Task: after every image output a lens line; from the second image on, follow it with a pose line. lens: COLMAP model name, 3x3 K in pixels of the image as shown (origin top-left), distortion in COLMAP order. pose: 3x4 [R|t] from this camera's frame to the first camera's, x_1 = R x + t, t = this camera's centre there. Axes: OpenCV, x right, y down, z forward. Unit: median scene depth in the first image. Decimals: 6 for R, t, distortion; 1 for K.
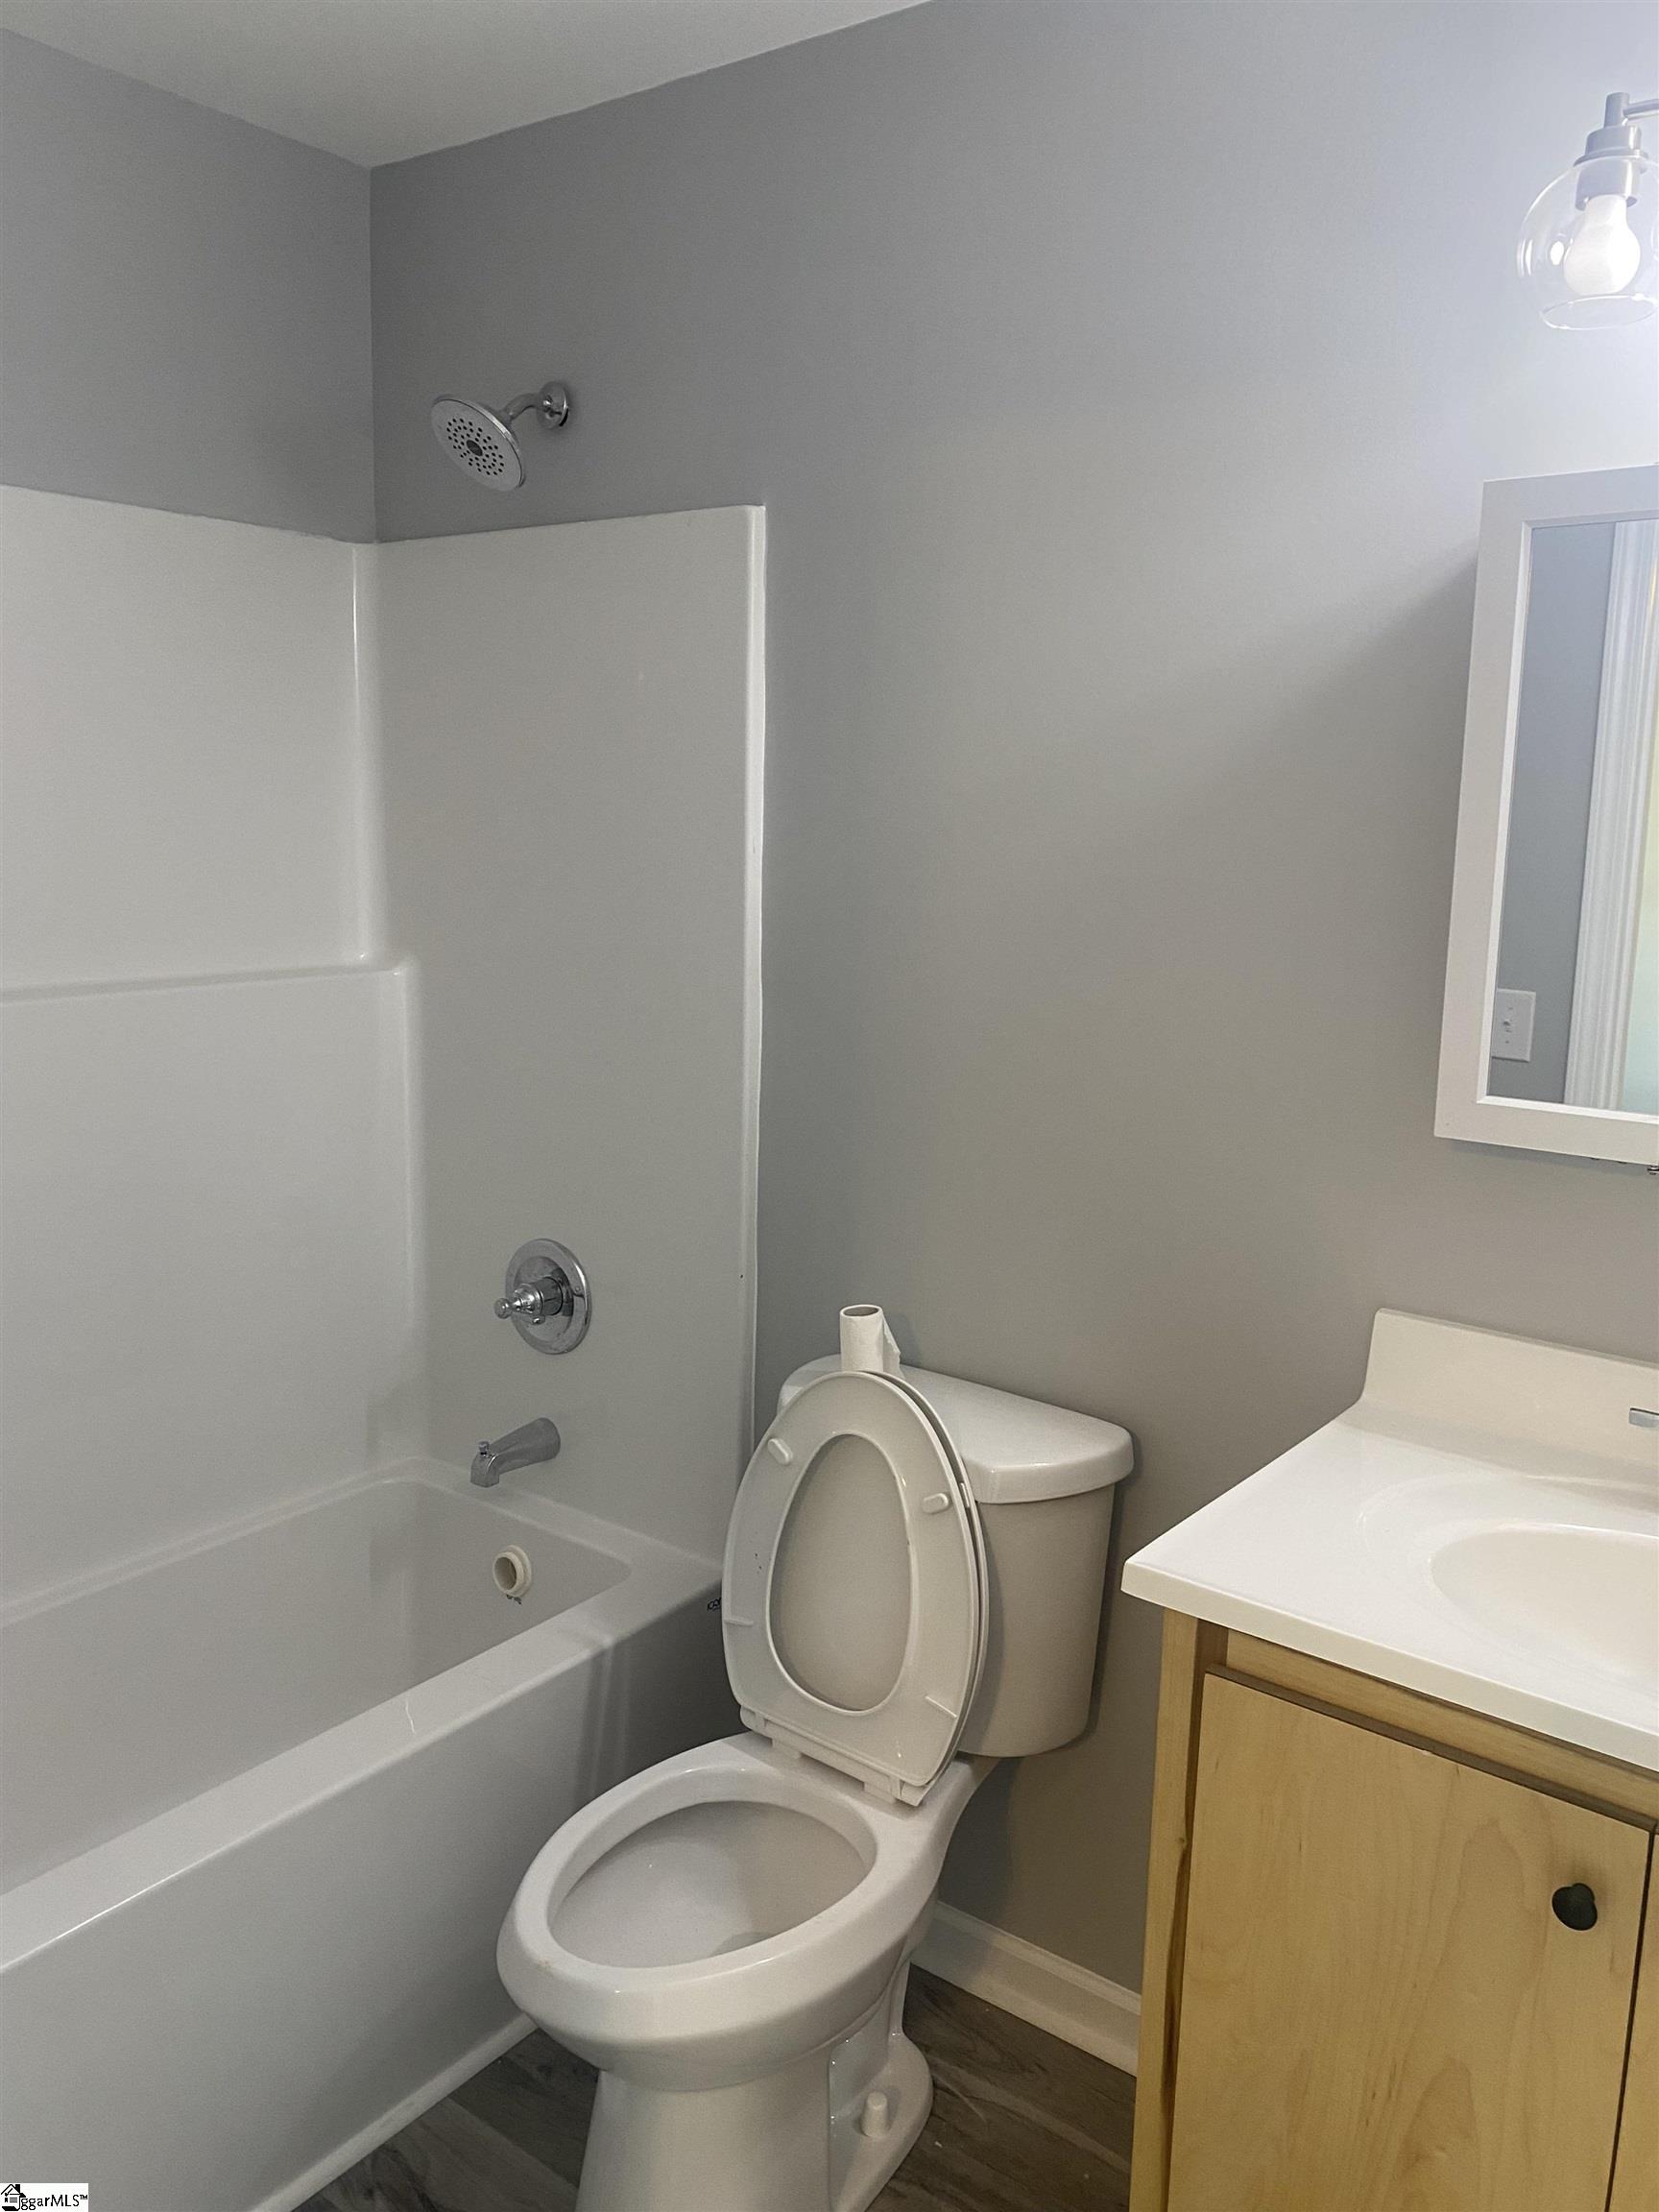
lens RADIAL K [[1709.2, 0, 833.6], [0, 1709.2, 1087.0], [0, 0, 1]] dist [0.055342, -0.045956]
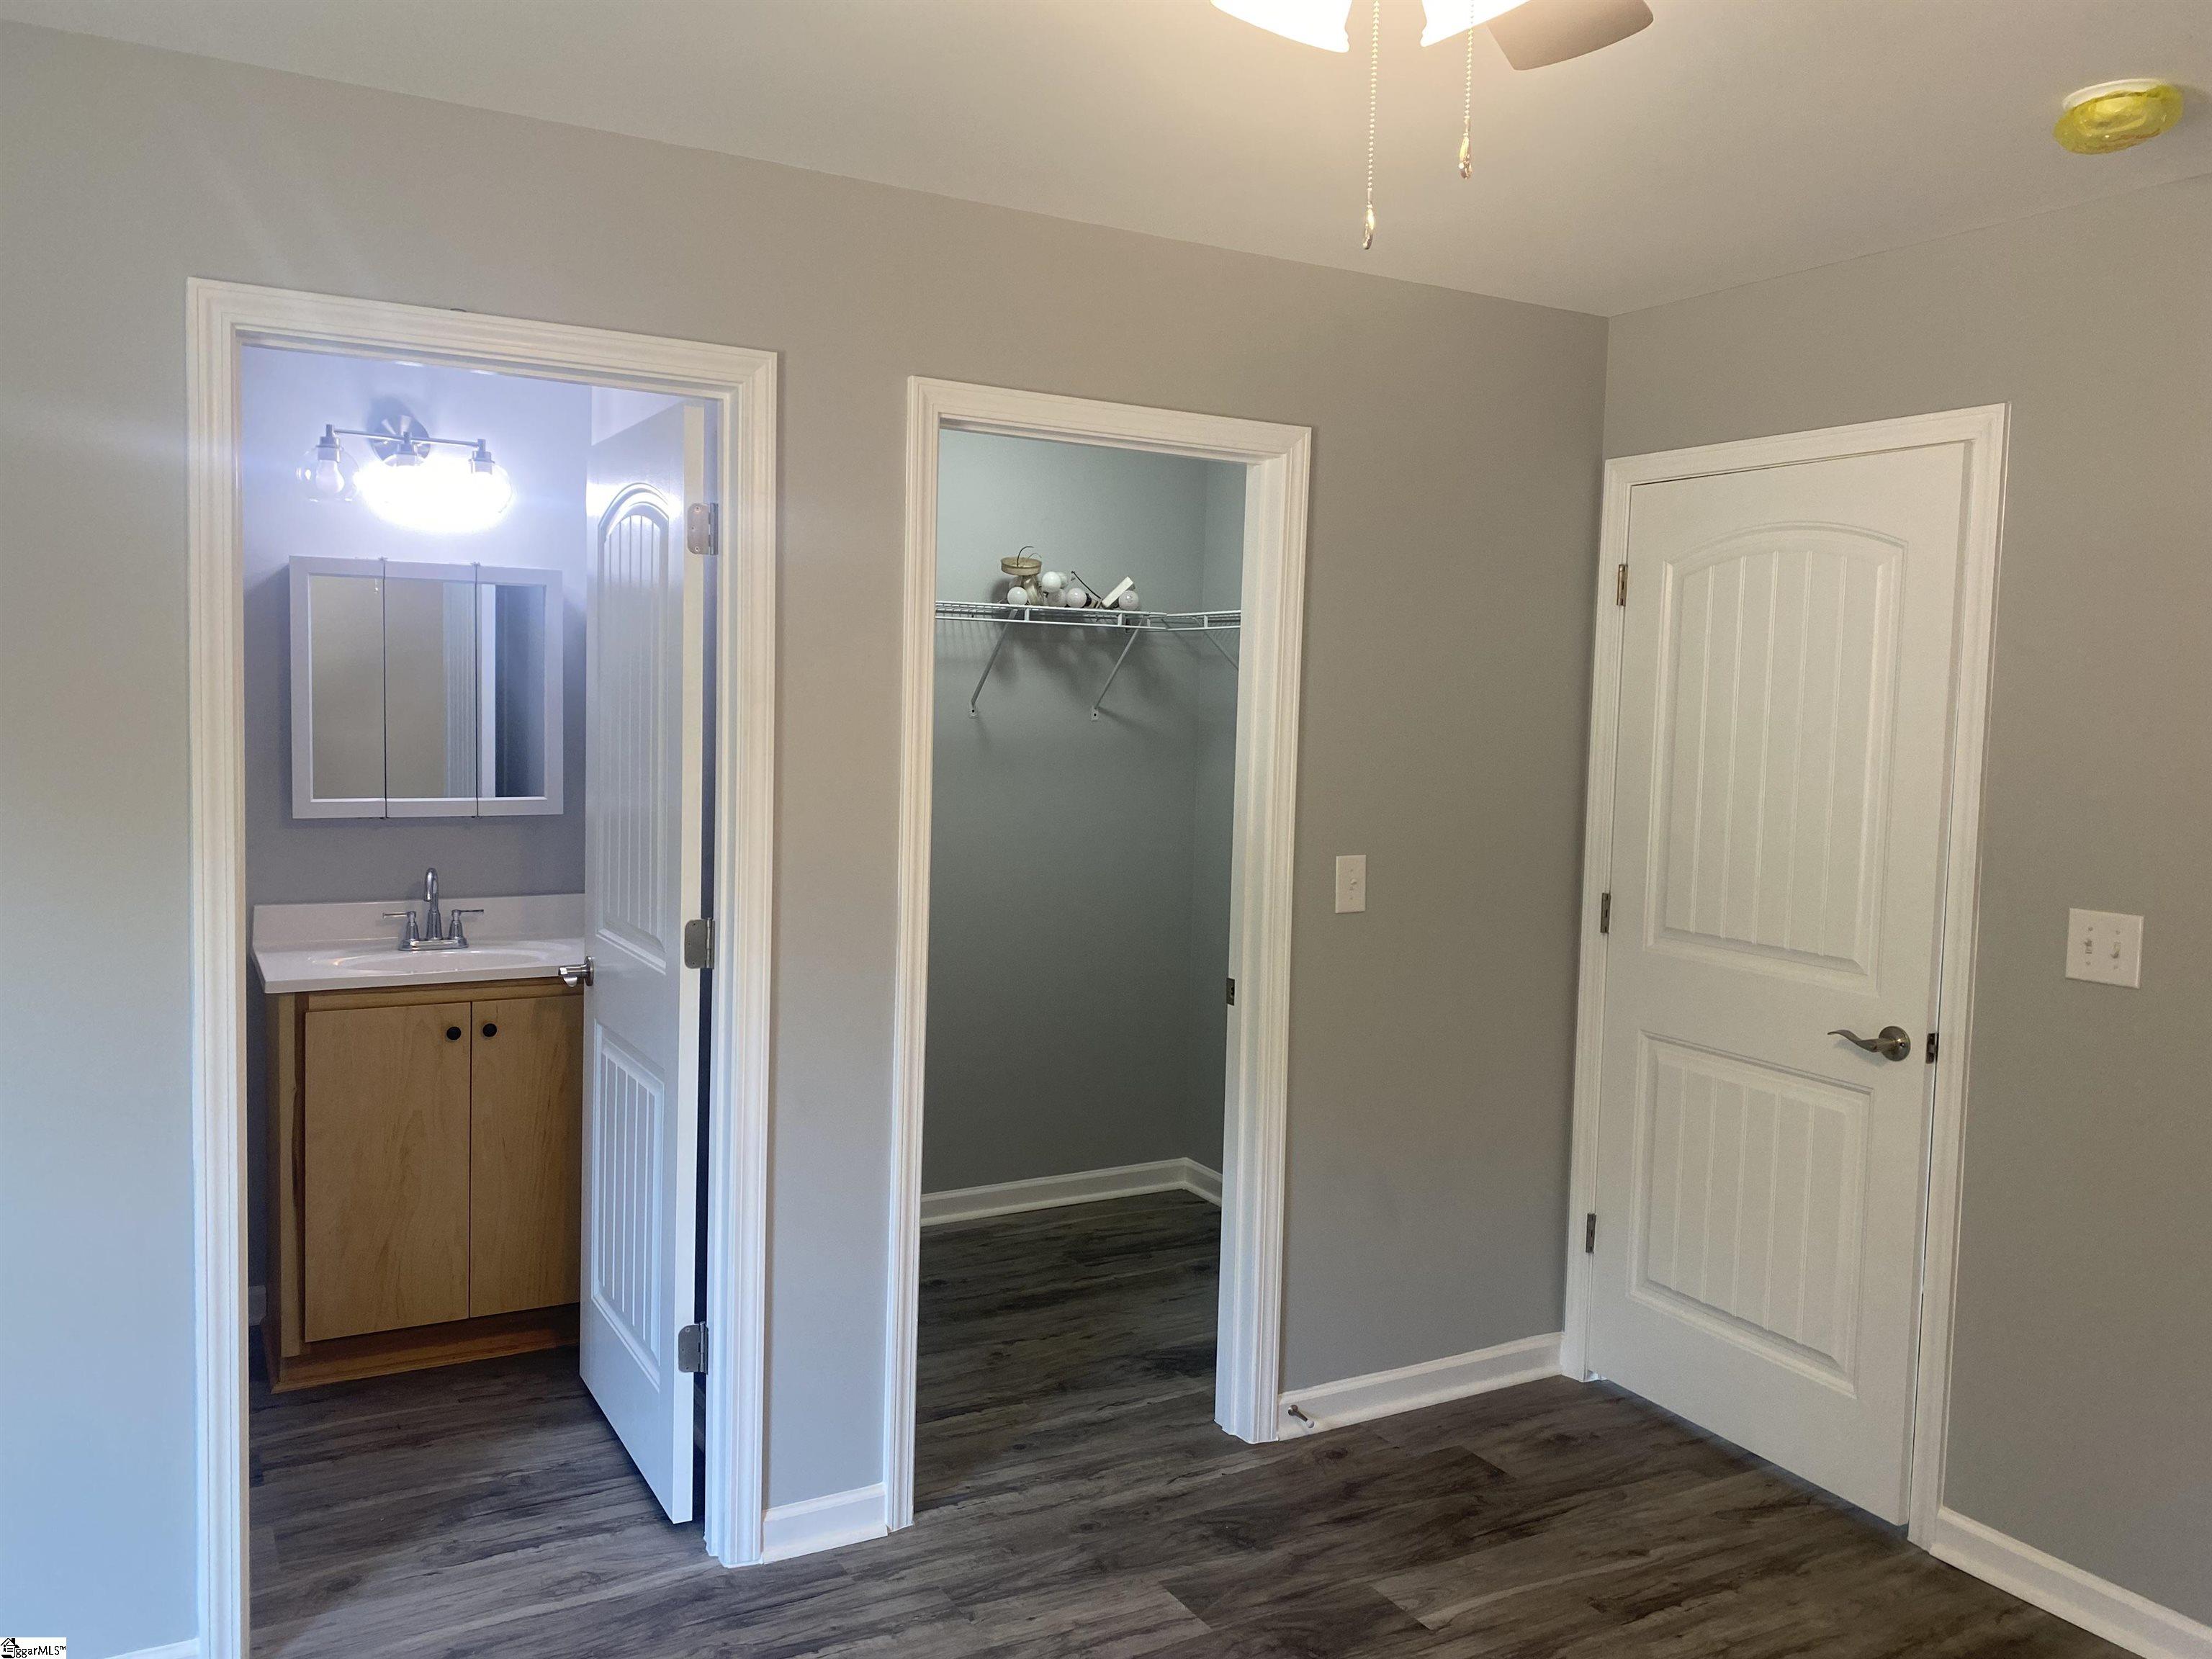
lens RADIAL K [[1709.2, 0, 1108.1], [0, 1709.2, 825.8], [0, 0, 1]] dist [0.055342, -0.045956]
pose [[0.389553, -0.088097, 0.916781, -1.648978], [0.138828, 0.989658, 0.036110, 0.132978], [-0.910481, 0.113208, 0.397754, -1.156553]]
